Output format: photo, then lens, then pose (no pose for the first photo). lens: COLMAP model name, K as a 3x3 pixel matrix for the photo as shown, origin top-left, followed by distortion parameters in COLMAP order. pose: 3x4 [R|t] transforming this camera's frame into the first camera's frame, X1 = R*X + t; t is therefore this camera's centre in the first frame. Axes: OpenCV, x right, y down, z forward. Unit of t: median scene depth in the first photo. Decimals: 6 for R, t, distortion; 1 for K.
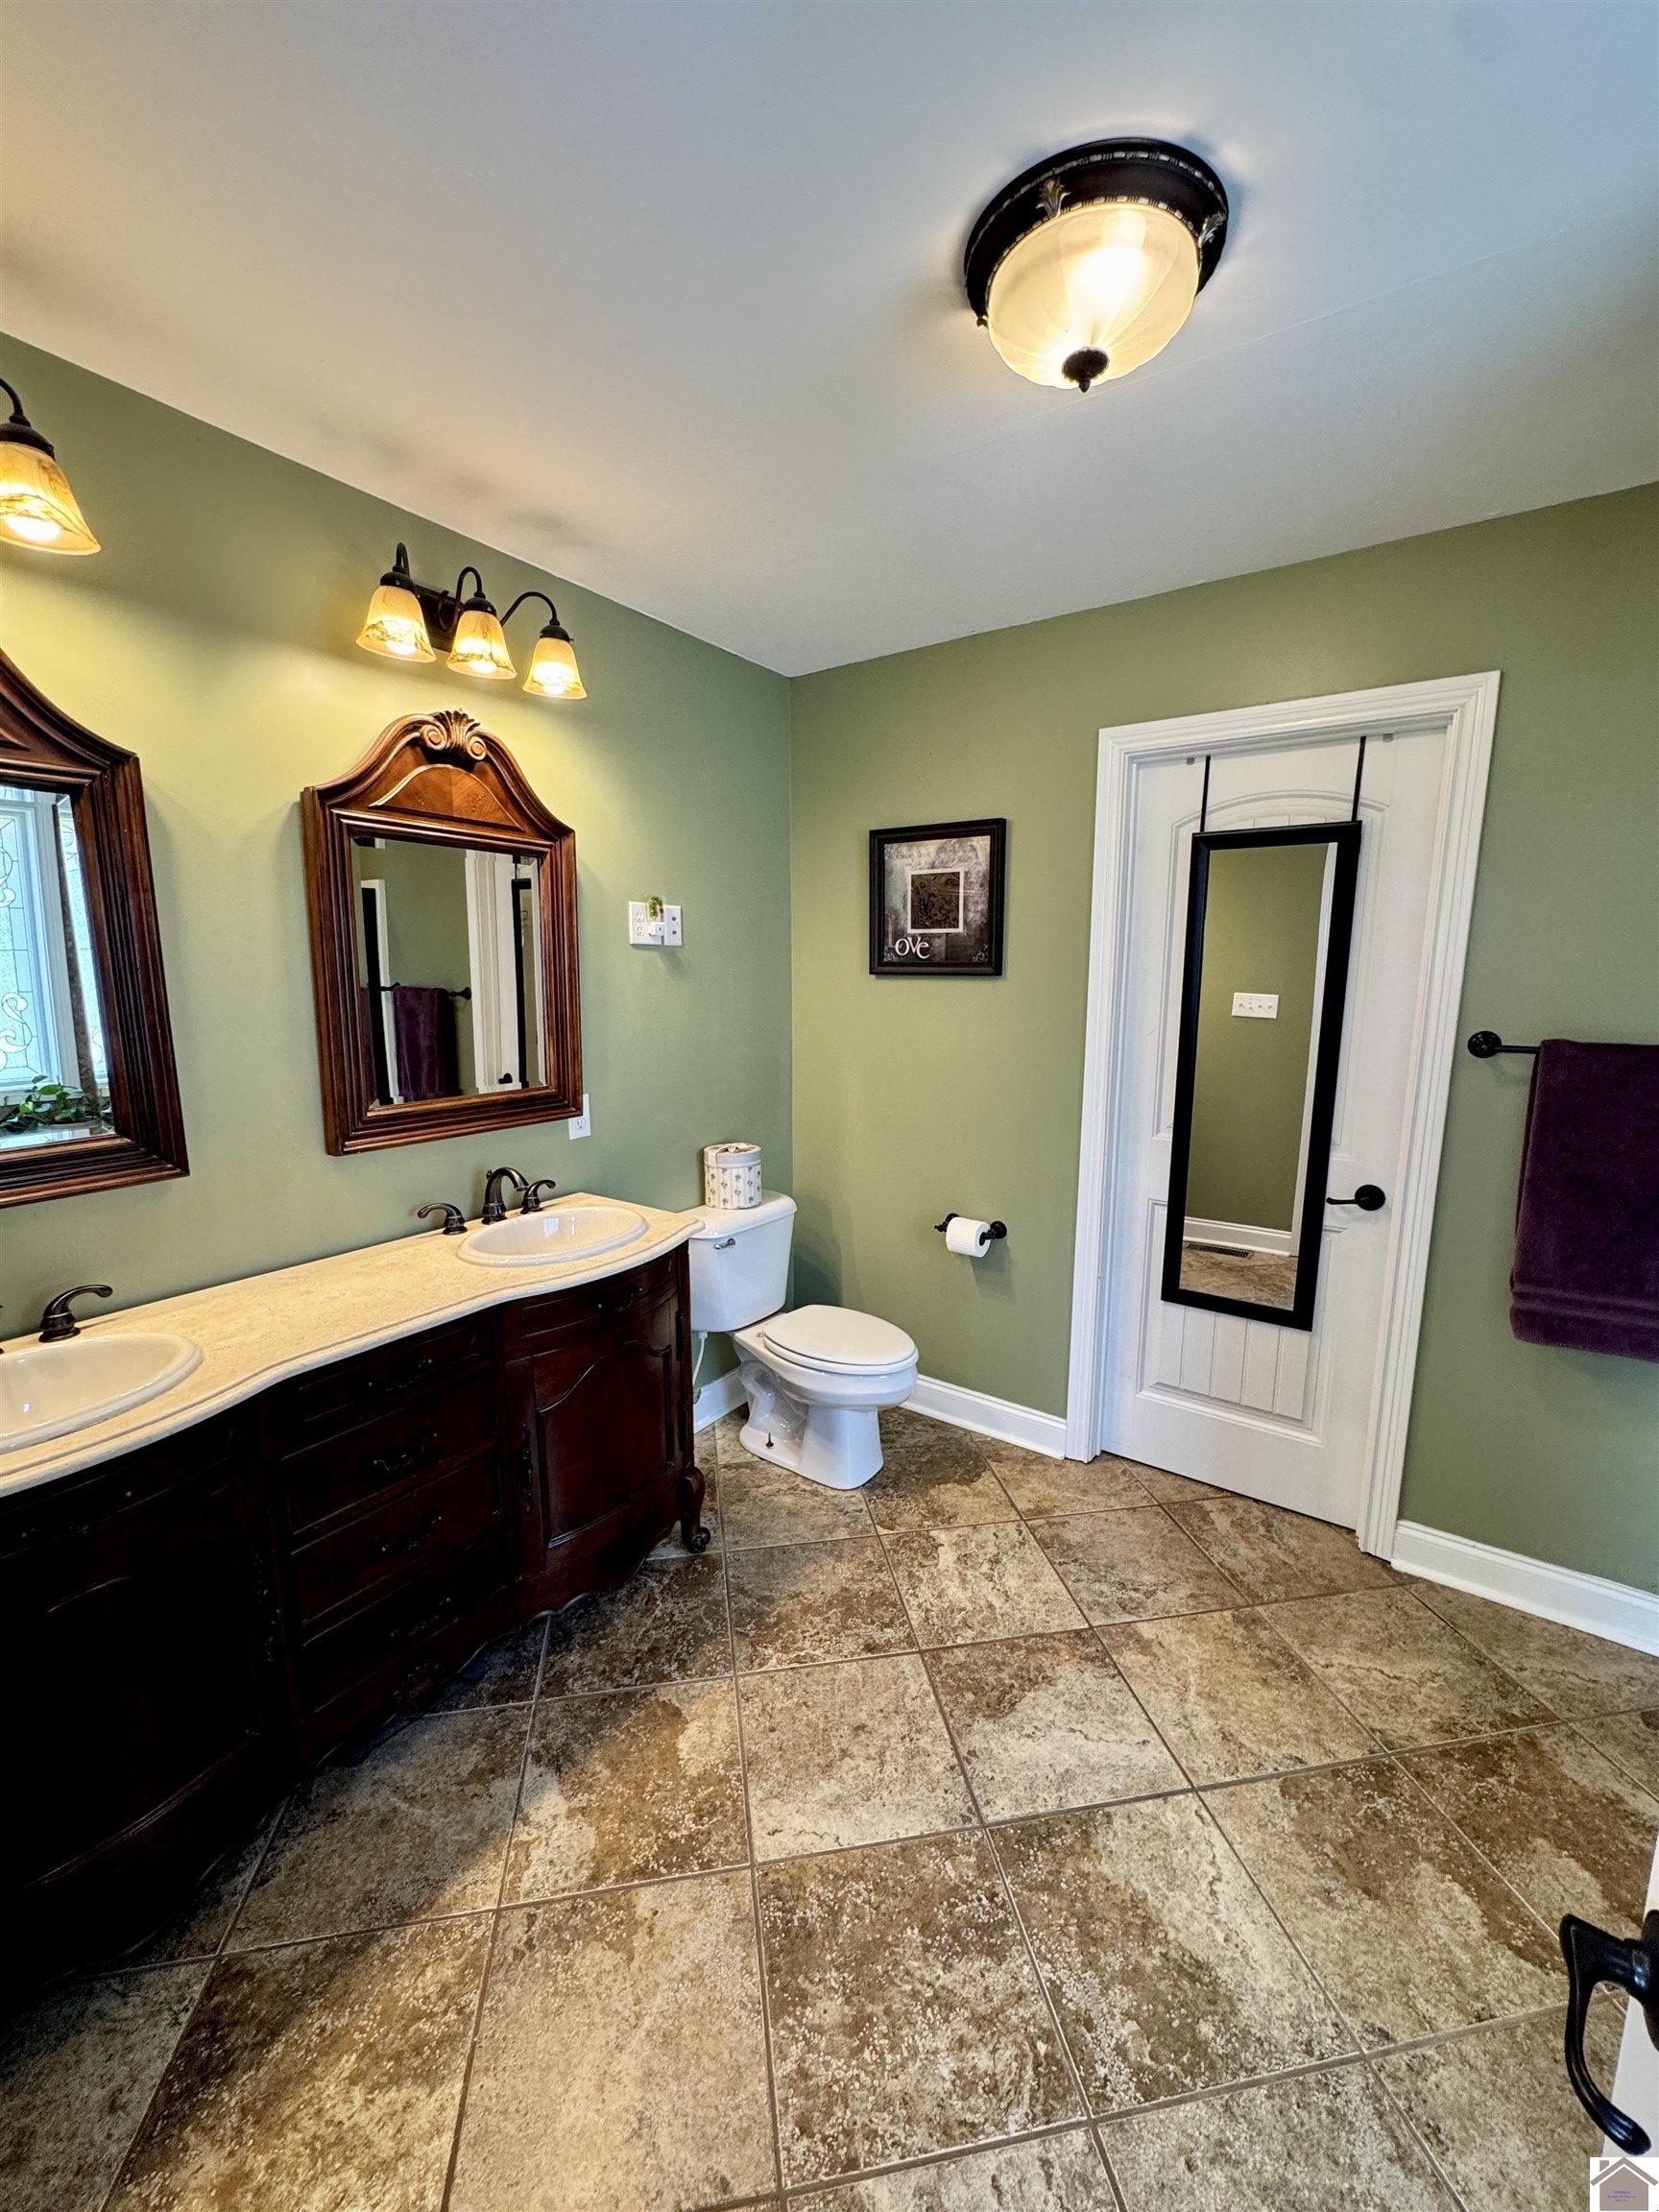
lens RADIAL K [[879.6, 0, 831.2], [0, 879.6, 1103.1], [0, 0, 1]] dist [0.000805, -0.000265]
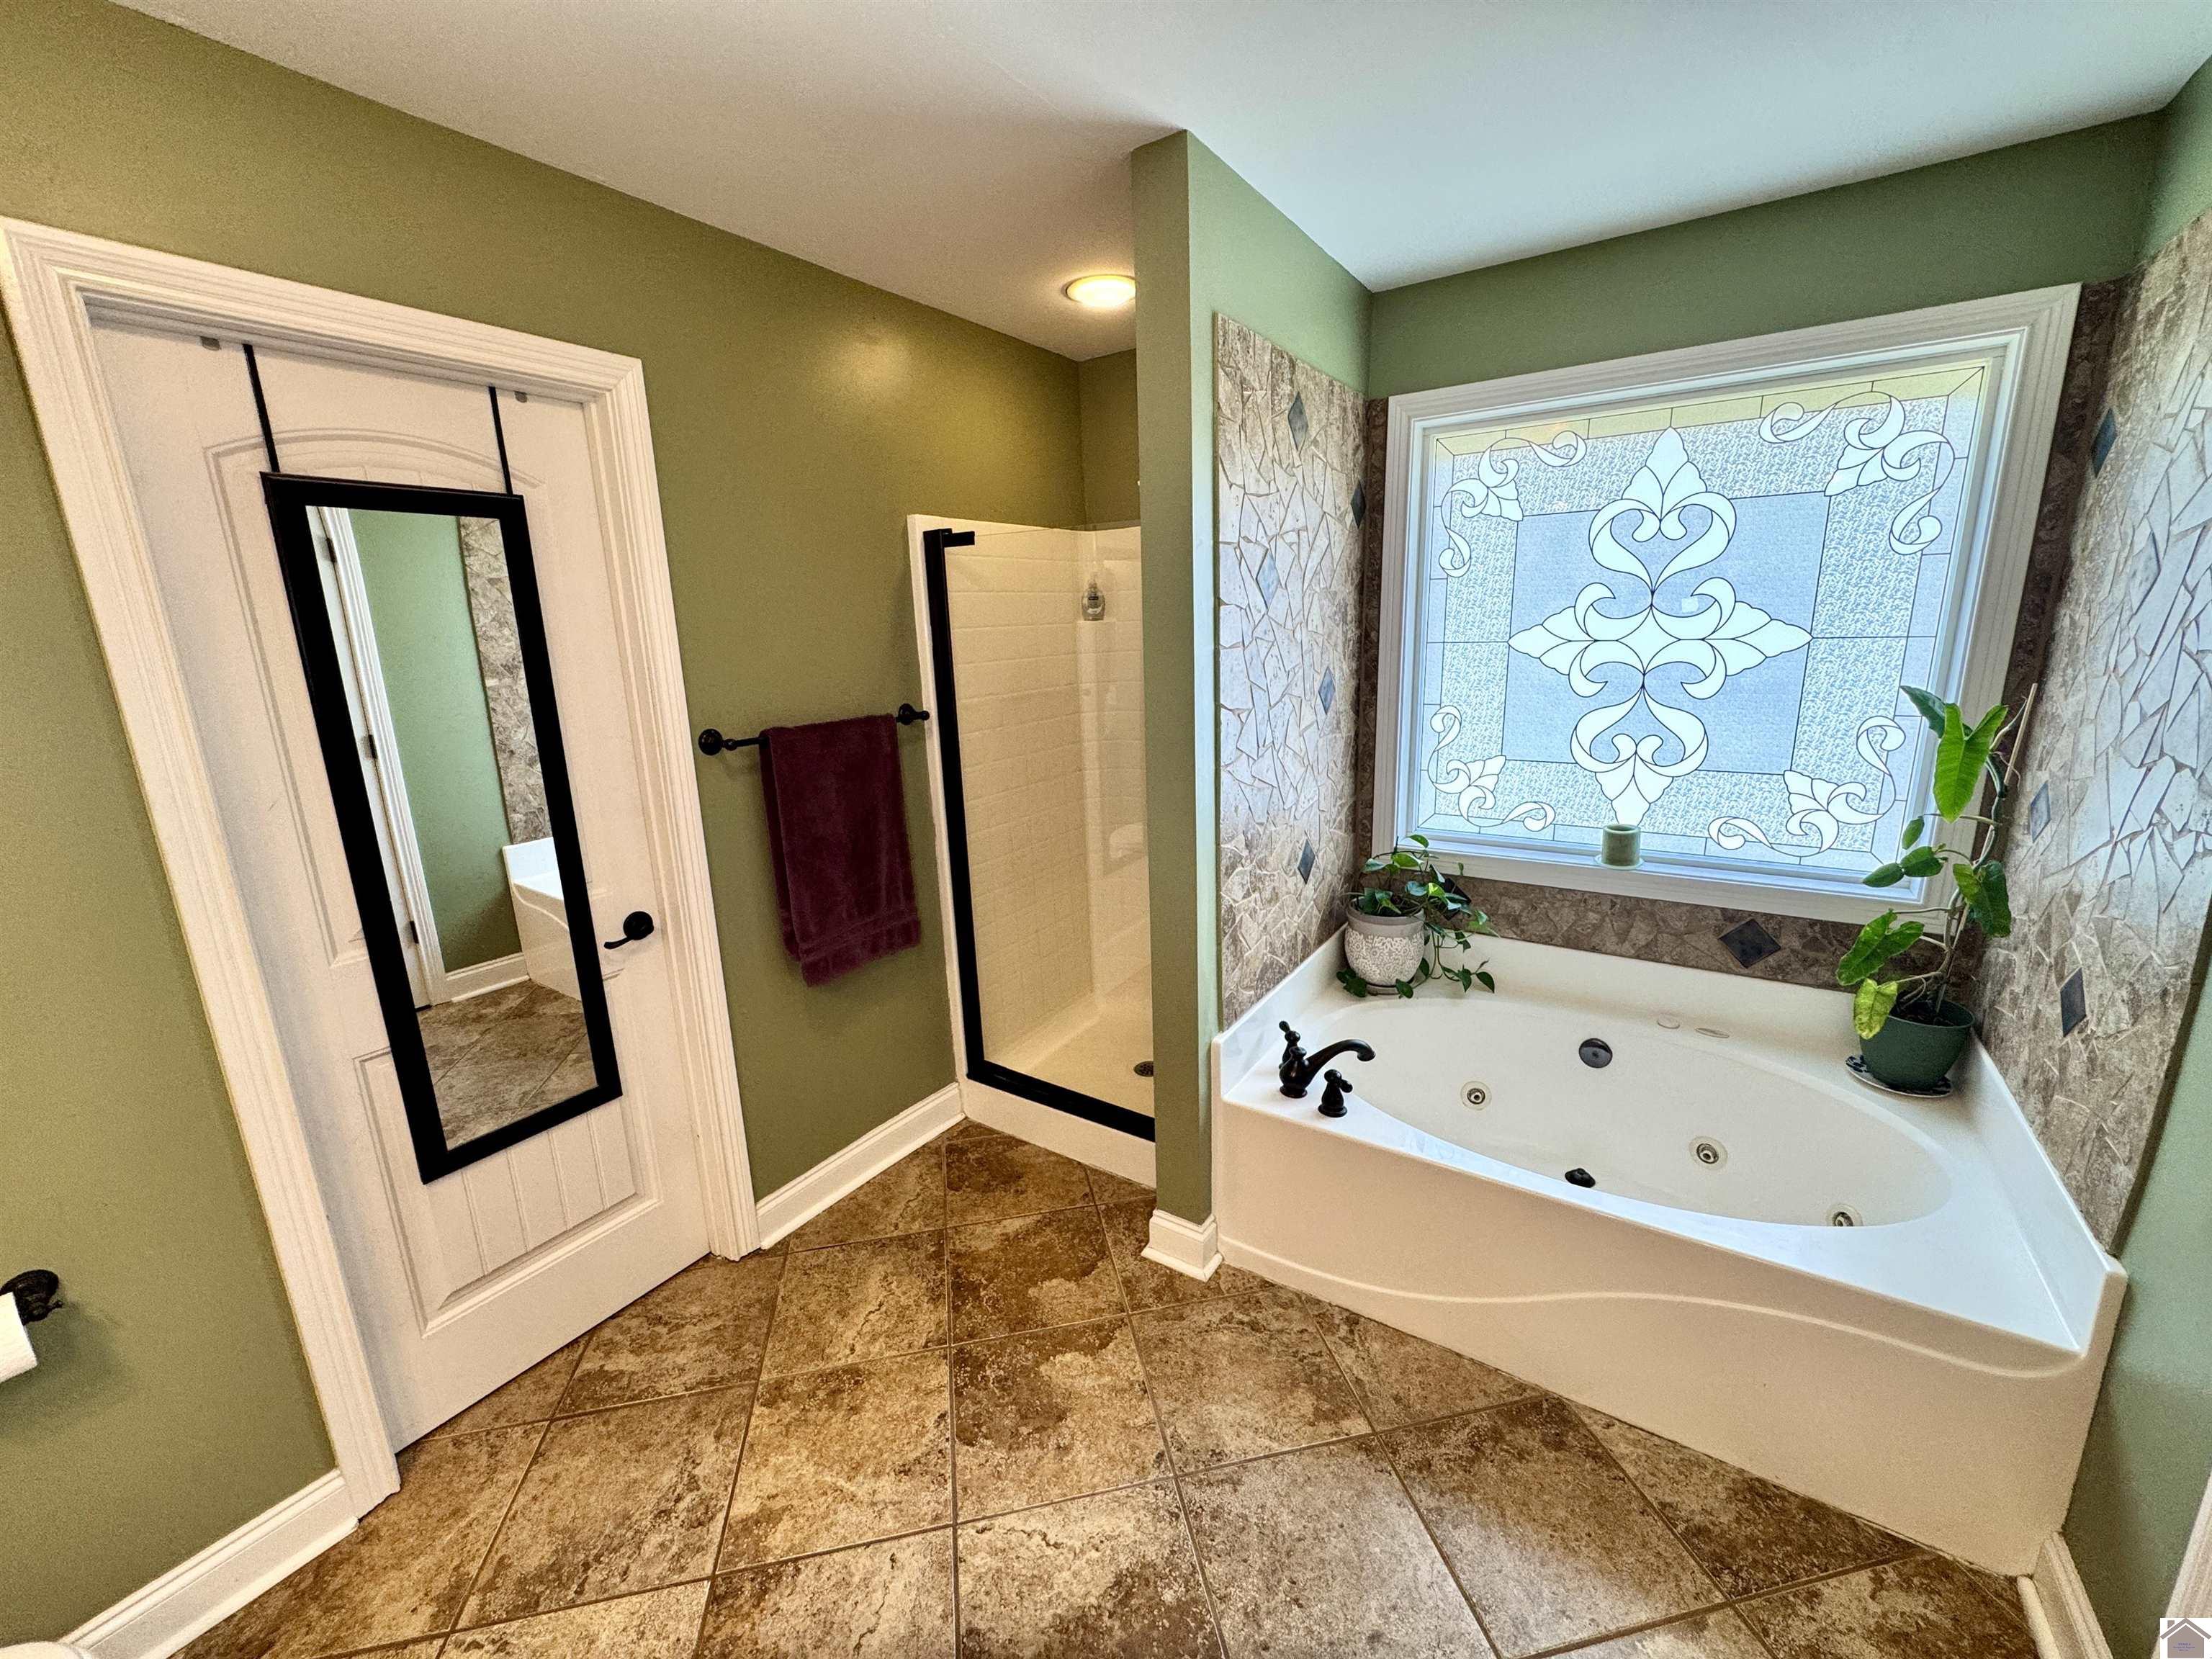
lens RADIAL K [[879.6, 0, 1110.7], [0, 879.6, 828.8], [0, 0, 1]] dist [0.000805, -0.000265]
pose [[-0.016346, -0.231964, 0.972587, -0.291396], [0.184202, 0.955369, 0.230953, -0.122630], [-0.982752, 0.182928, 0.027112, 0.535435]]
